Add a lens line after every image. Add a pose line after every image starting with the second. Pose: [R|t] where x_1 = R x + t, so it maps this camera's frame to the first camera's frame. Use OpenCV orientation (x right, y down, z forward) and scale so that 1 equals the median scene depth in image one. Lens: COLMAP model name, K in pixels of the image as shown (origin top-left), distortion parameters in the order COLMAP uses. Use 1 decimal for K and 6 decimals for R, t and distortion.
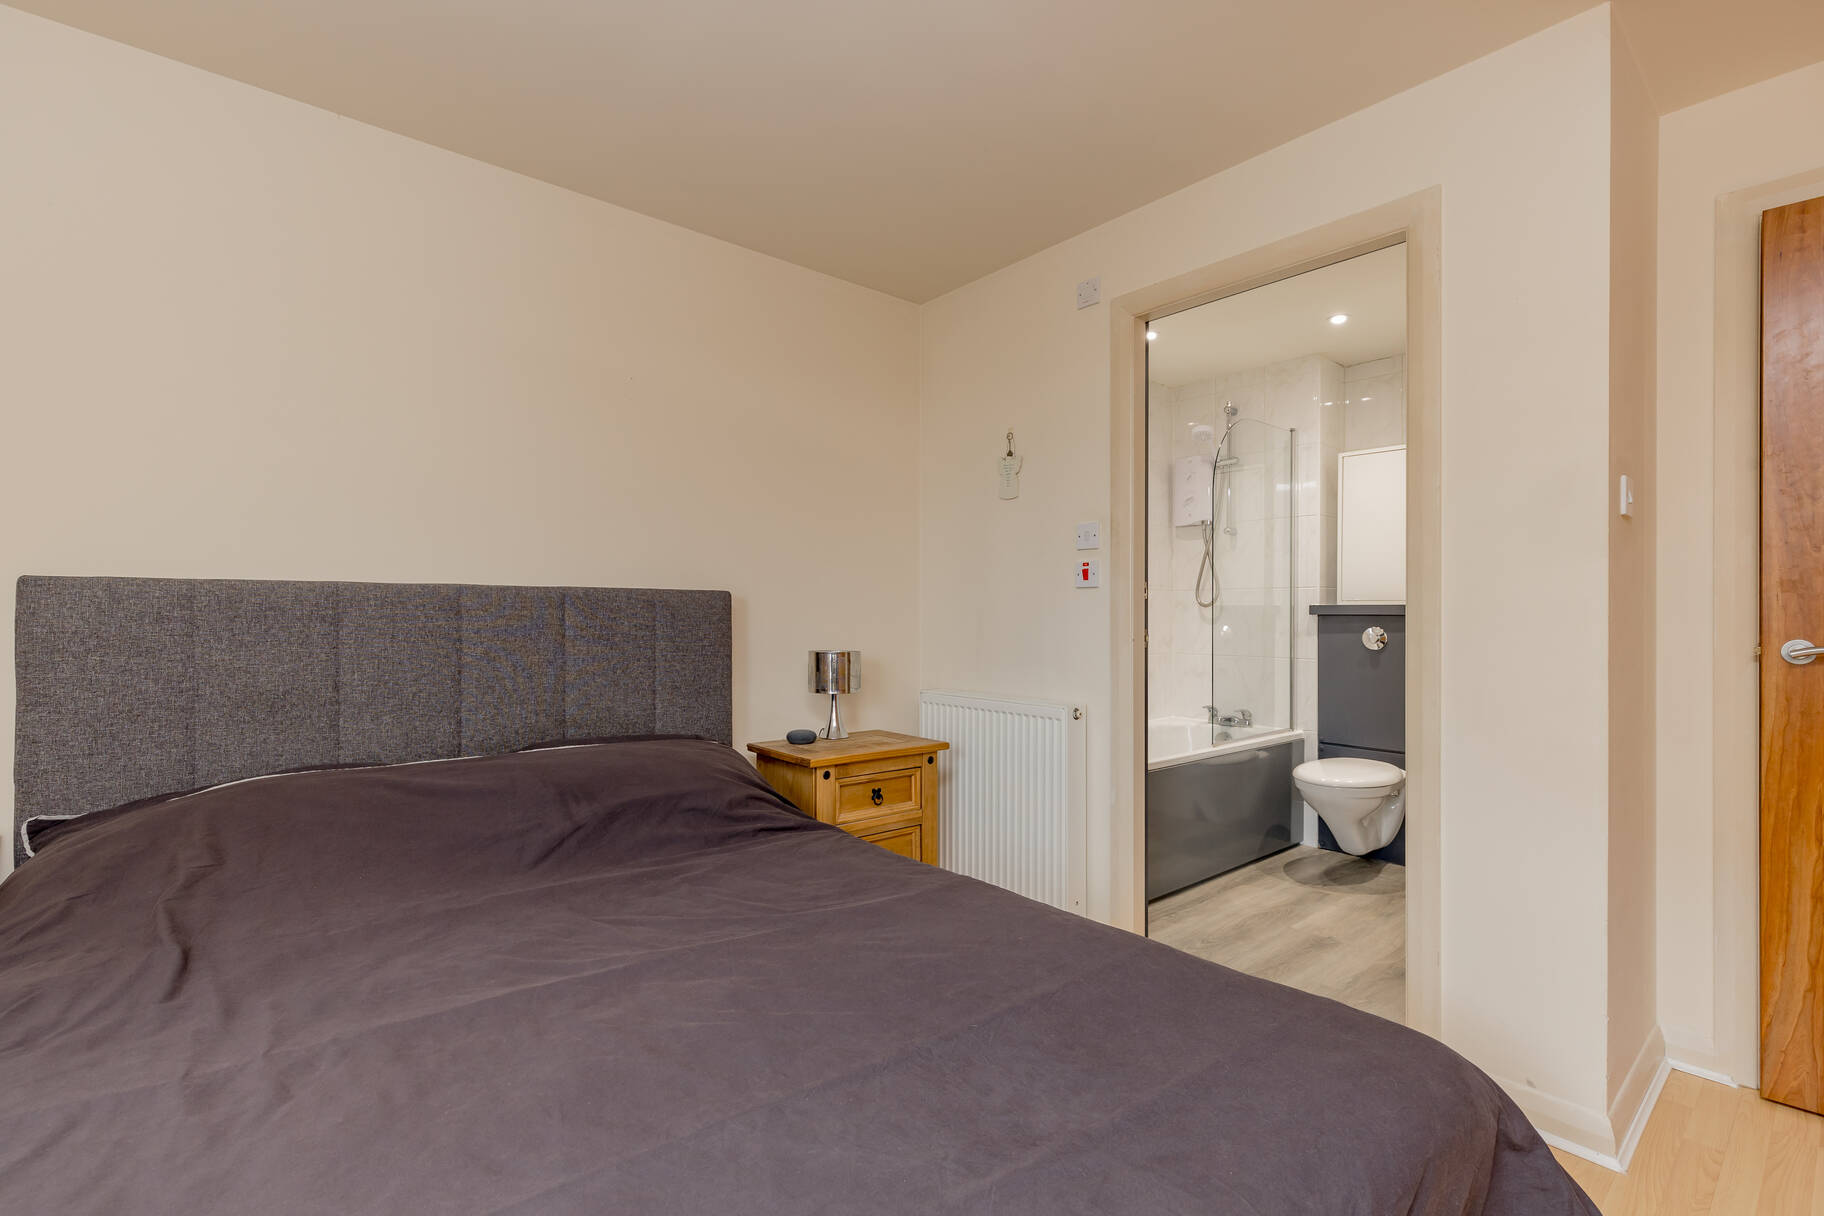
lens RADIAL K [[831.4, 0, 895.9], [0, 831.4, 619.1], [0, 0, 1]] dist [0.007876, -0.001136]
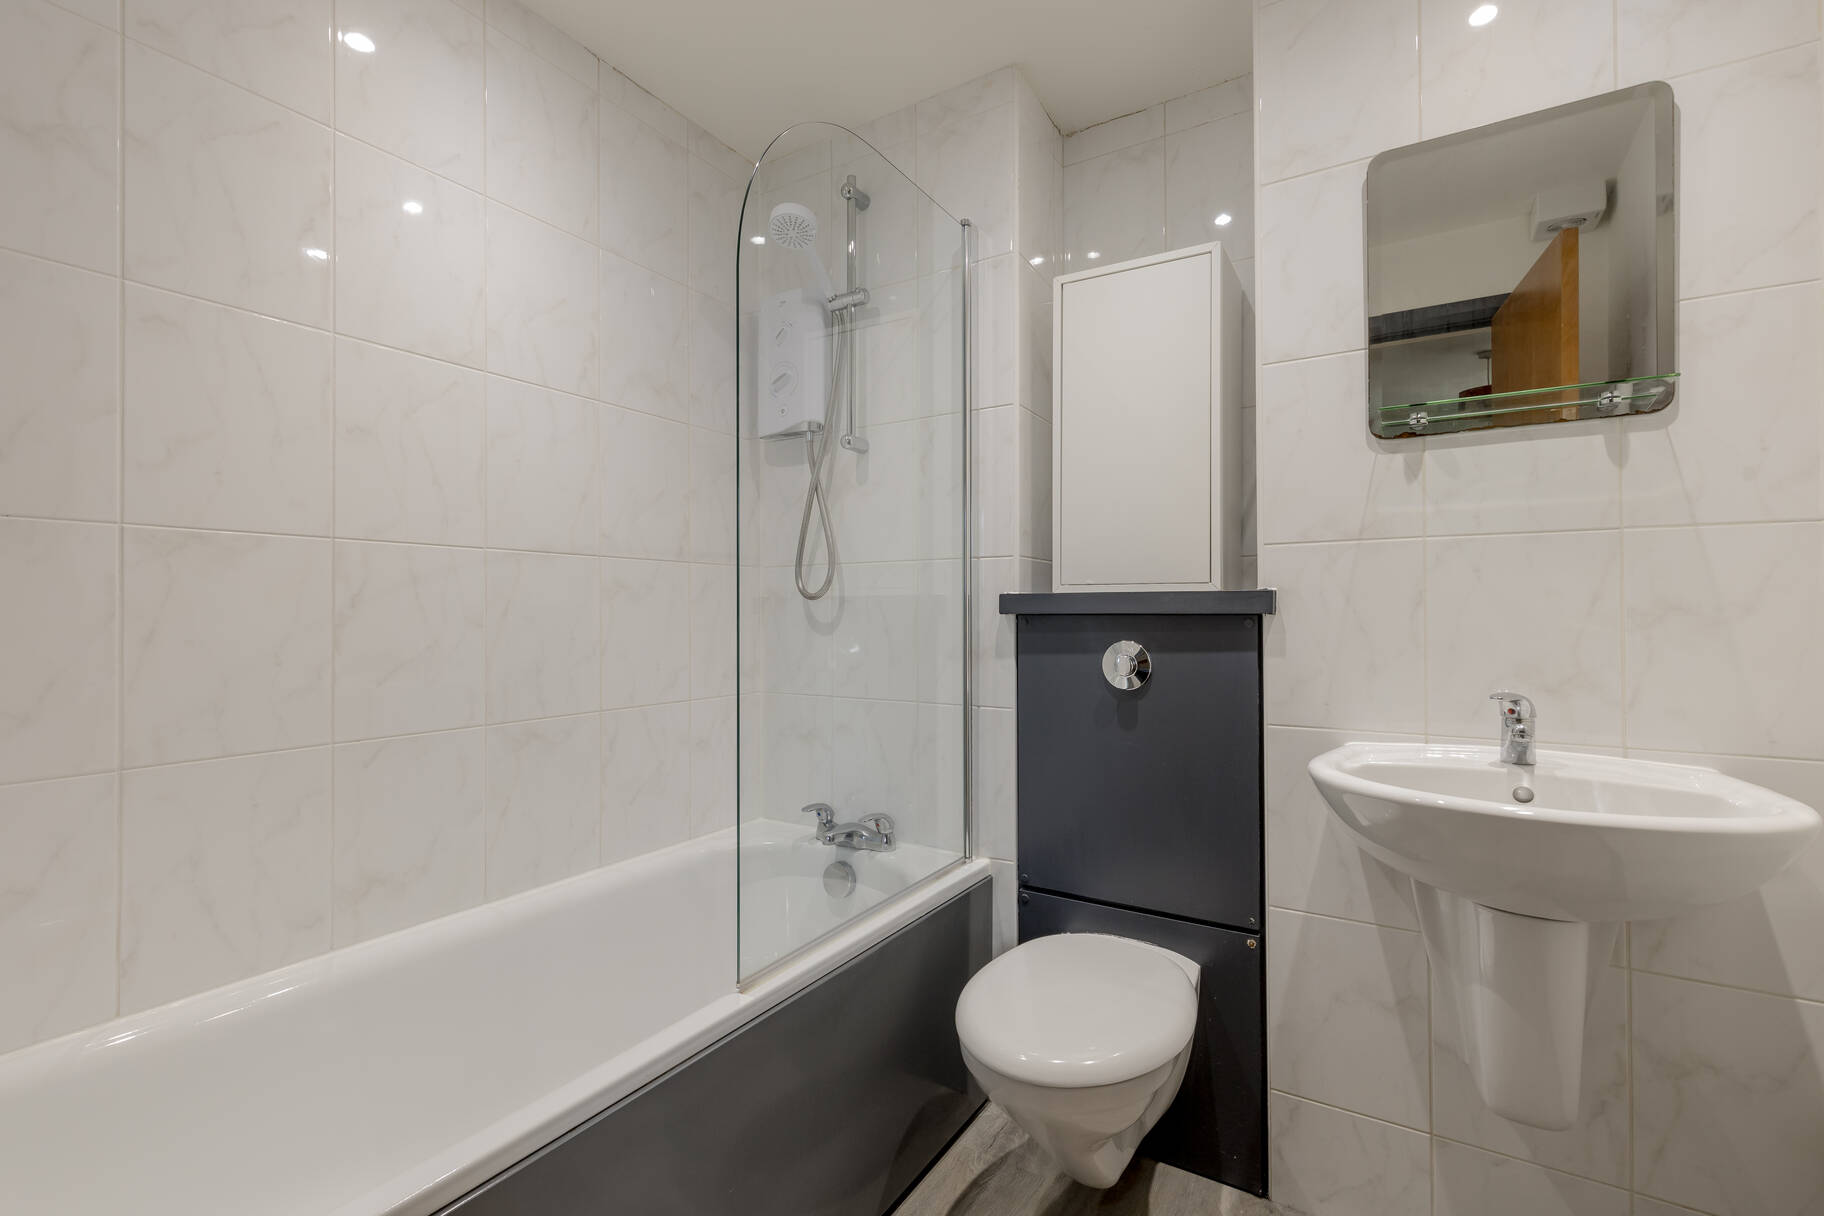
lens RADIAL K [[831.4, 0, 912.6], [0, 831.4, 595.4], [0, 0, 1]] dist [0.007876, -0.001136]
pose [[0.942171, 0.007127, 0.335057, 0.293273], [0.001446, 0.999678, -0.025329, -0.004161], [-0.335130, 0.024348, 0.941857, 0.576023]]
